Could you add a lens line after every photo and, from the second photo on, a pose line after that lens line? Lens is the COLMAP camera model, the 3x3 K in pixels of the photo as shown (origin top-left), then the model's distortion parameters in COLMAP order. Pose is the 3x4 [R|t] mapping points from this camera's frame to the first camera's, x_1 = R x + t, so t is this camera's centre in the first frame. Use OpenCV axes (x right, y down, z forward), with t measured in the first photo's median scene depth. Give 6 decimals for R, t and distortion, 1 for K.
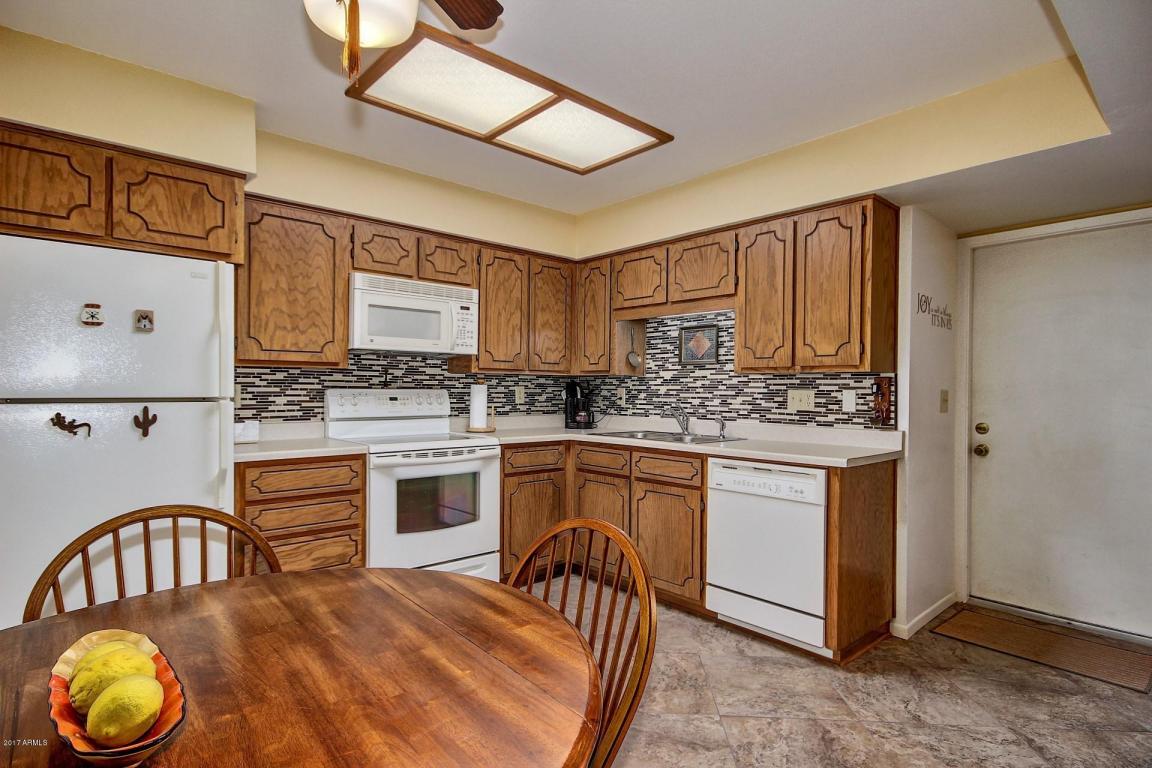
lens RADIAL K [[601.5, 0, 575.5], [0, 601.5, 382.9], [0, 0, 1]] dist [-0.000368, -0.001685]
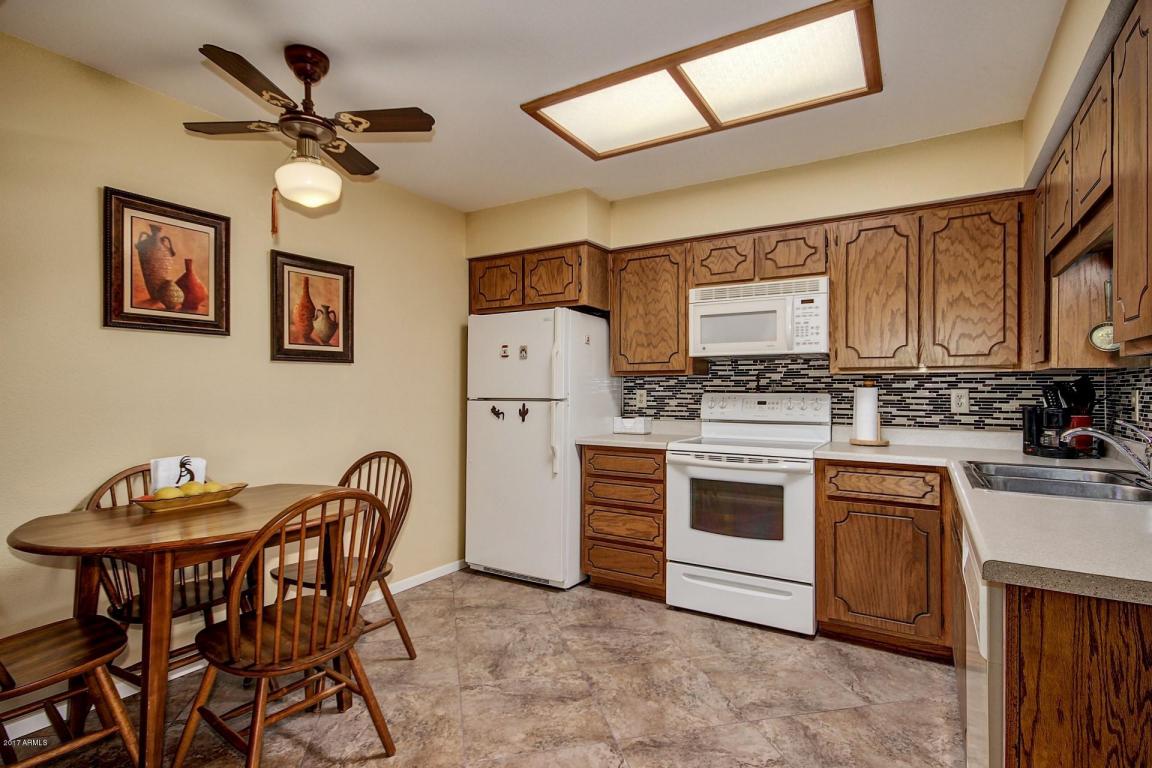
lens RADIAL K [[567.6, 0, 566.9], [0, 567.6, 383.8], [0, 0, 1]] dist [-0.001315, 0.003125]
pose [[0.271420, -0.018358, -0.962286, 0.585518], [0.009270, 0.999822, -0.016460, 0.008254], [0.962416, -0.004453, 0.271541, 0.487149]]
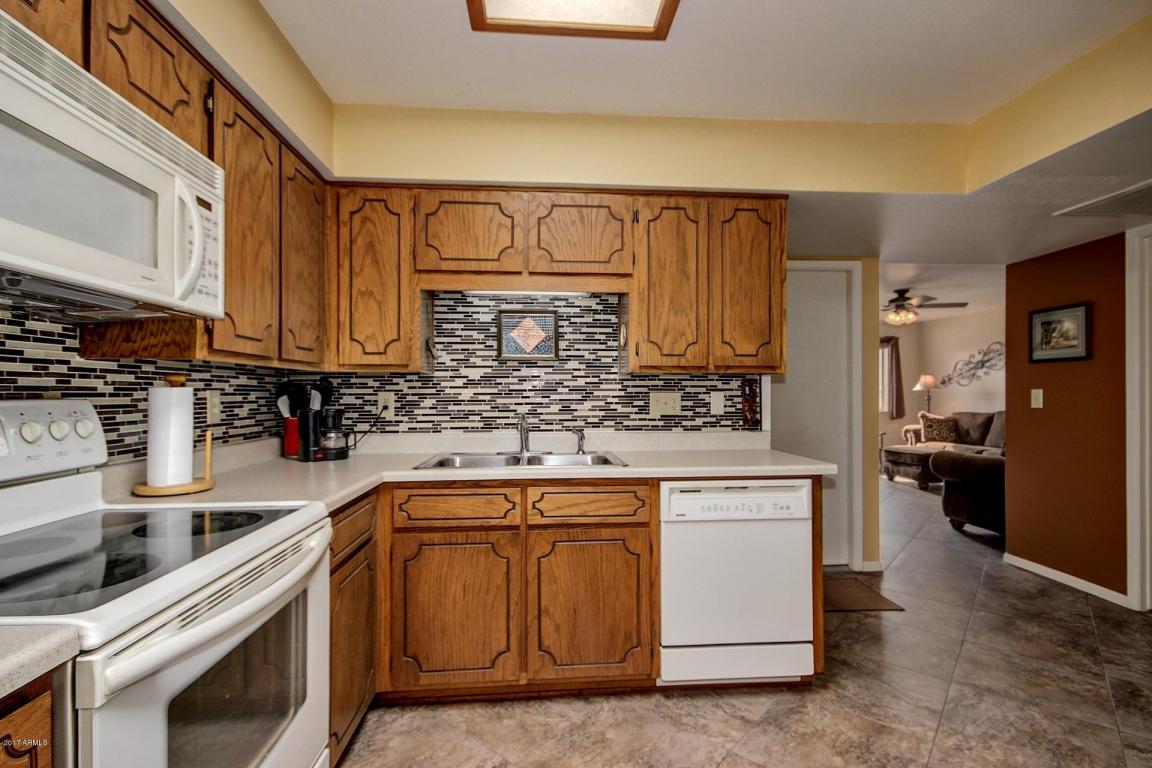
lens RADIAL K [[536.5, 0, 571.9], [0, 536.5, 387.5], [0, 0, 1]] dist [-0.000846, -0.001929]
pose [[0.603966, -0.001930, 0.797008, -0.367974], [-0.001423, 0.999993, 0.003500, 0.001742], [-0.797009, -0.003248, 0.603959, 0.643234]]
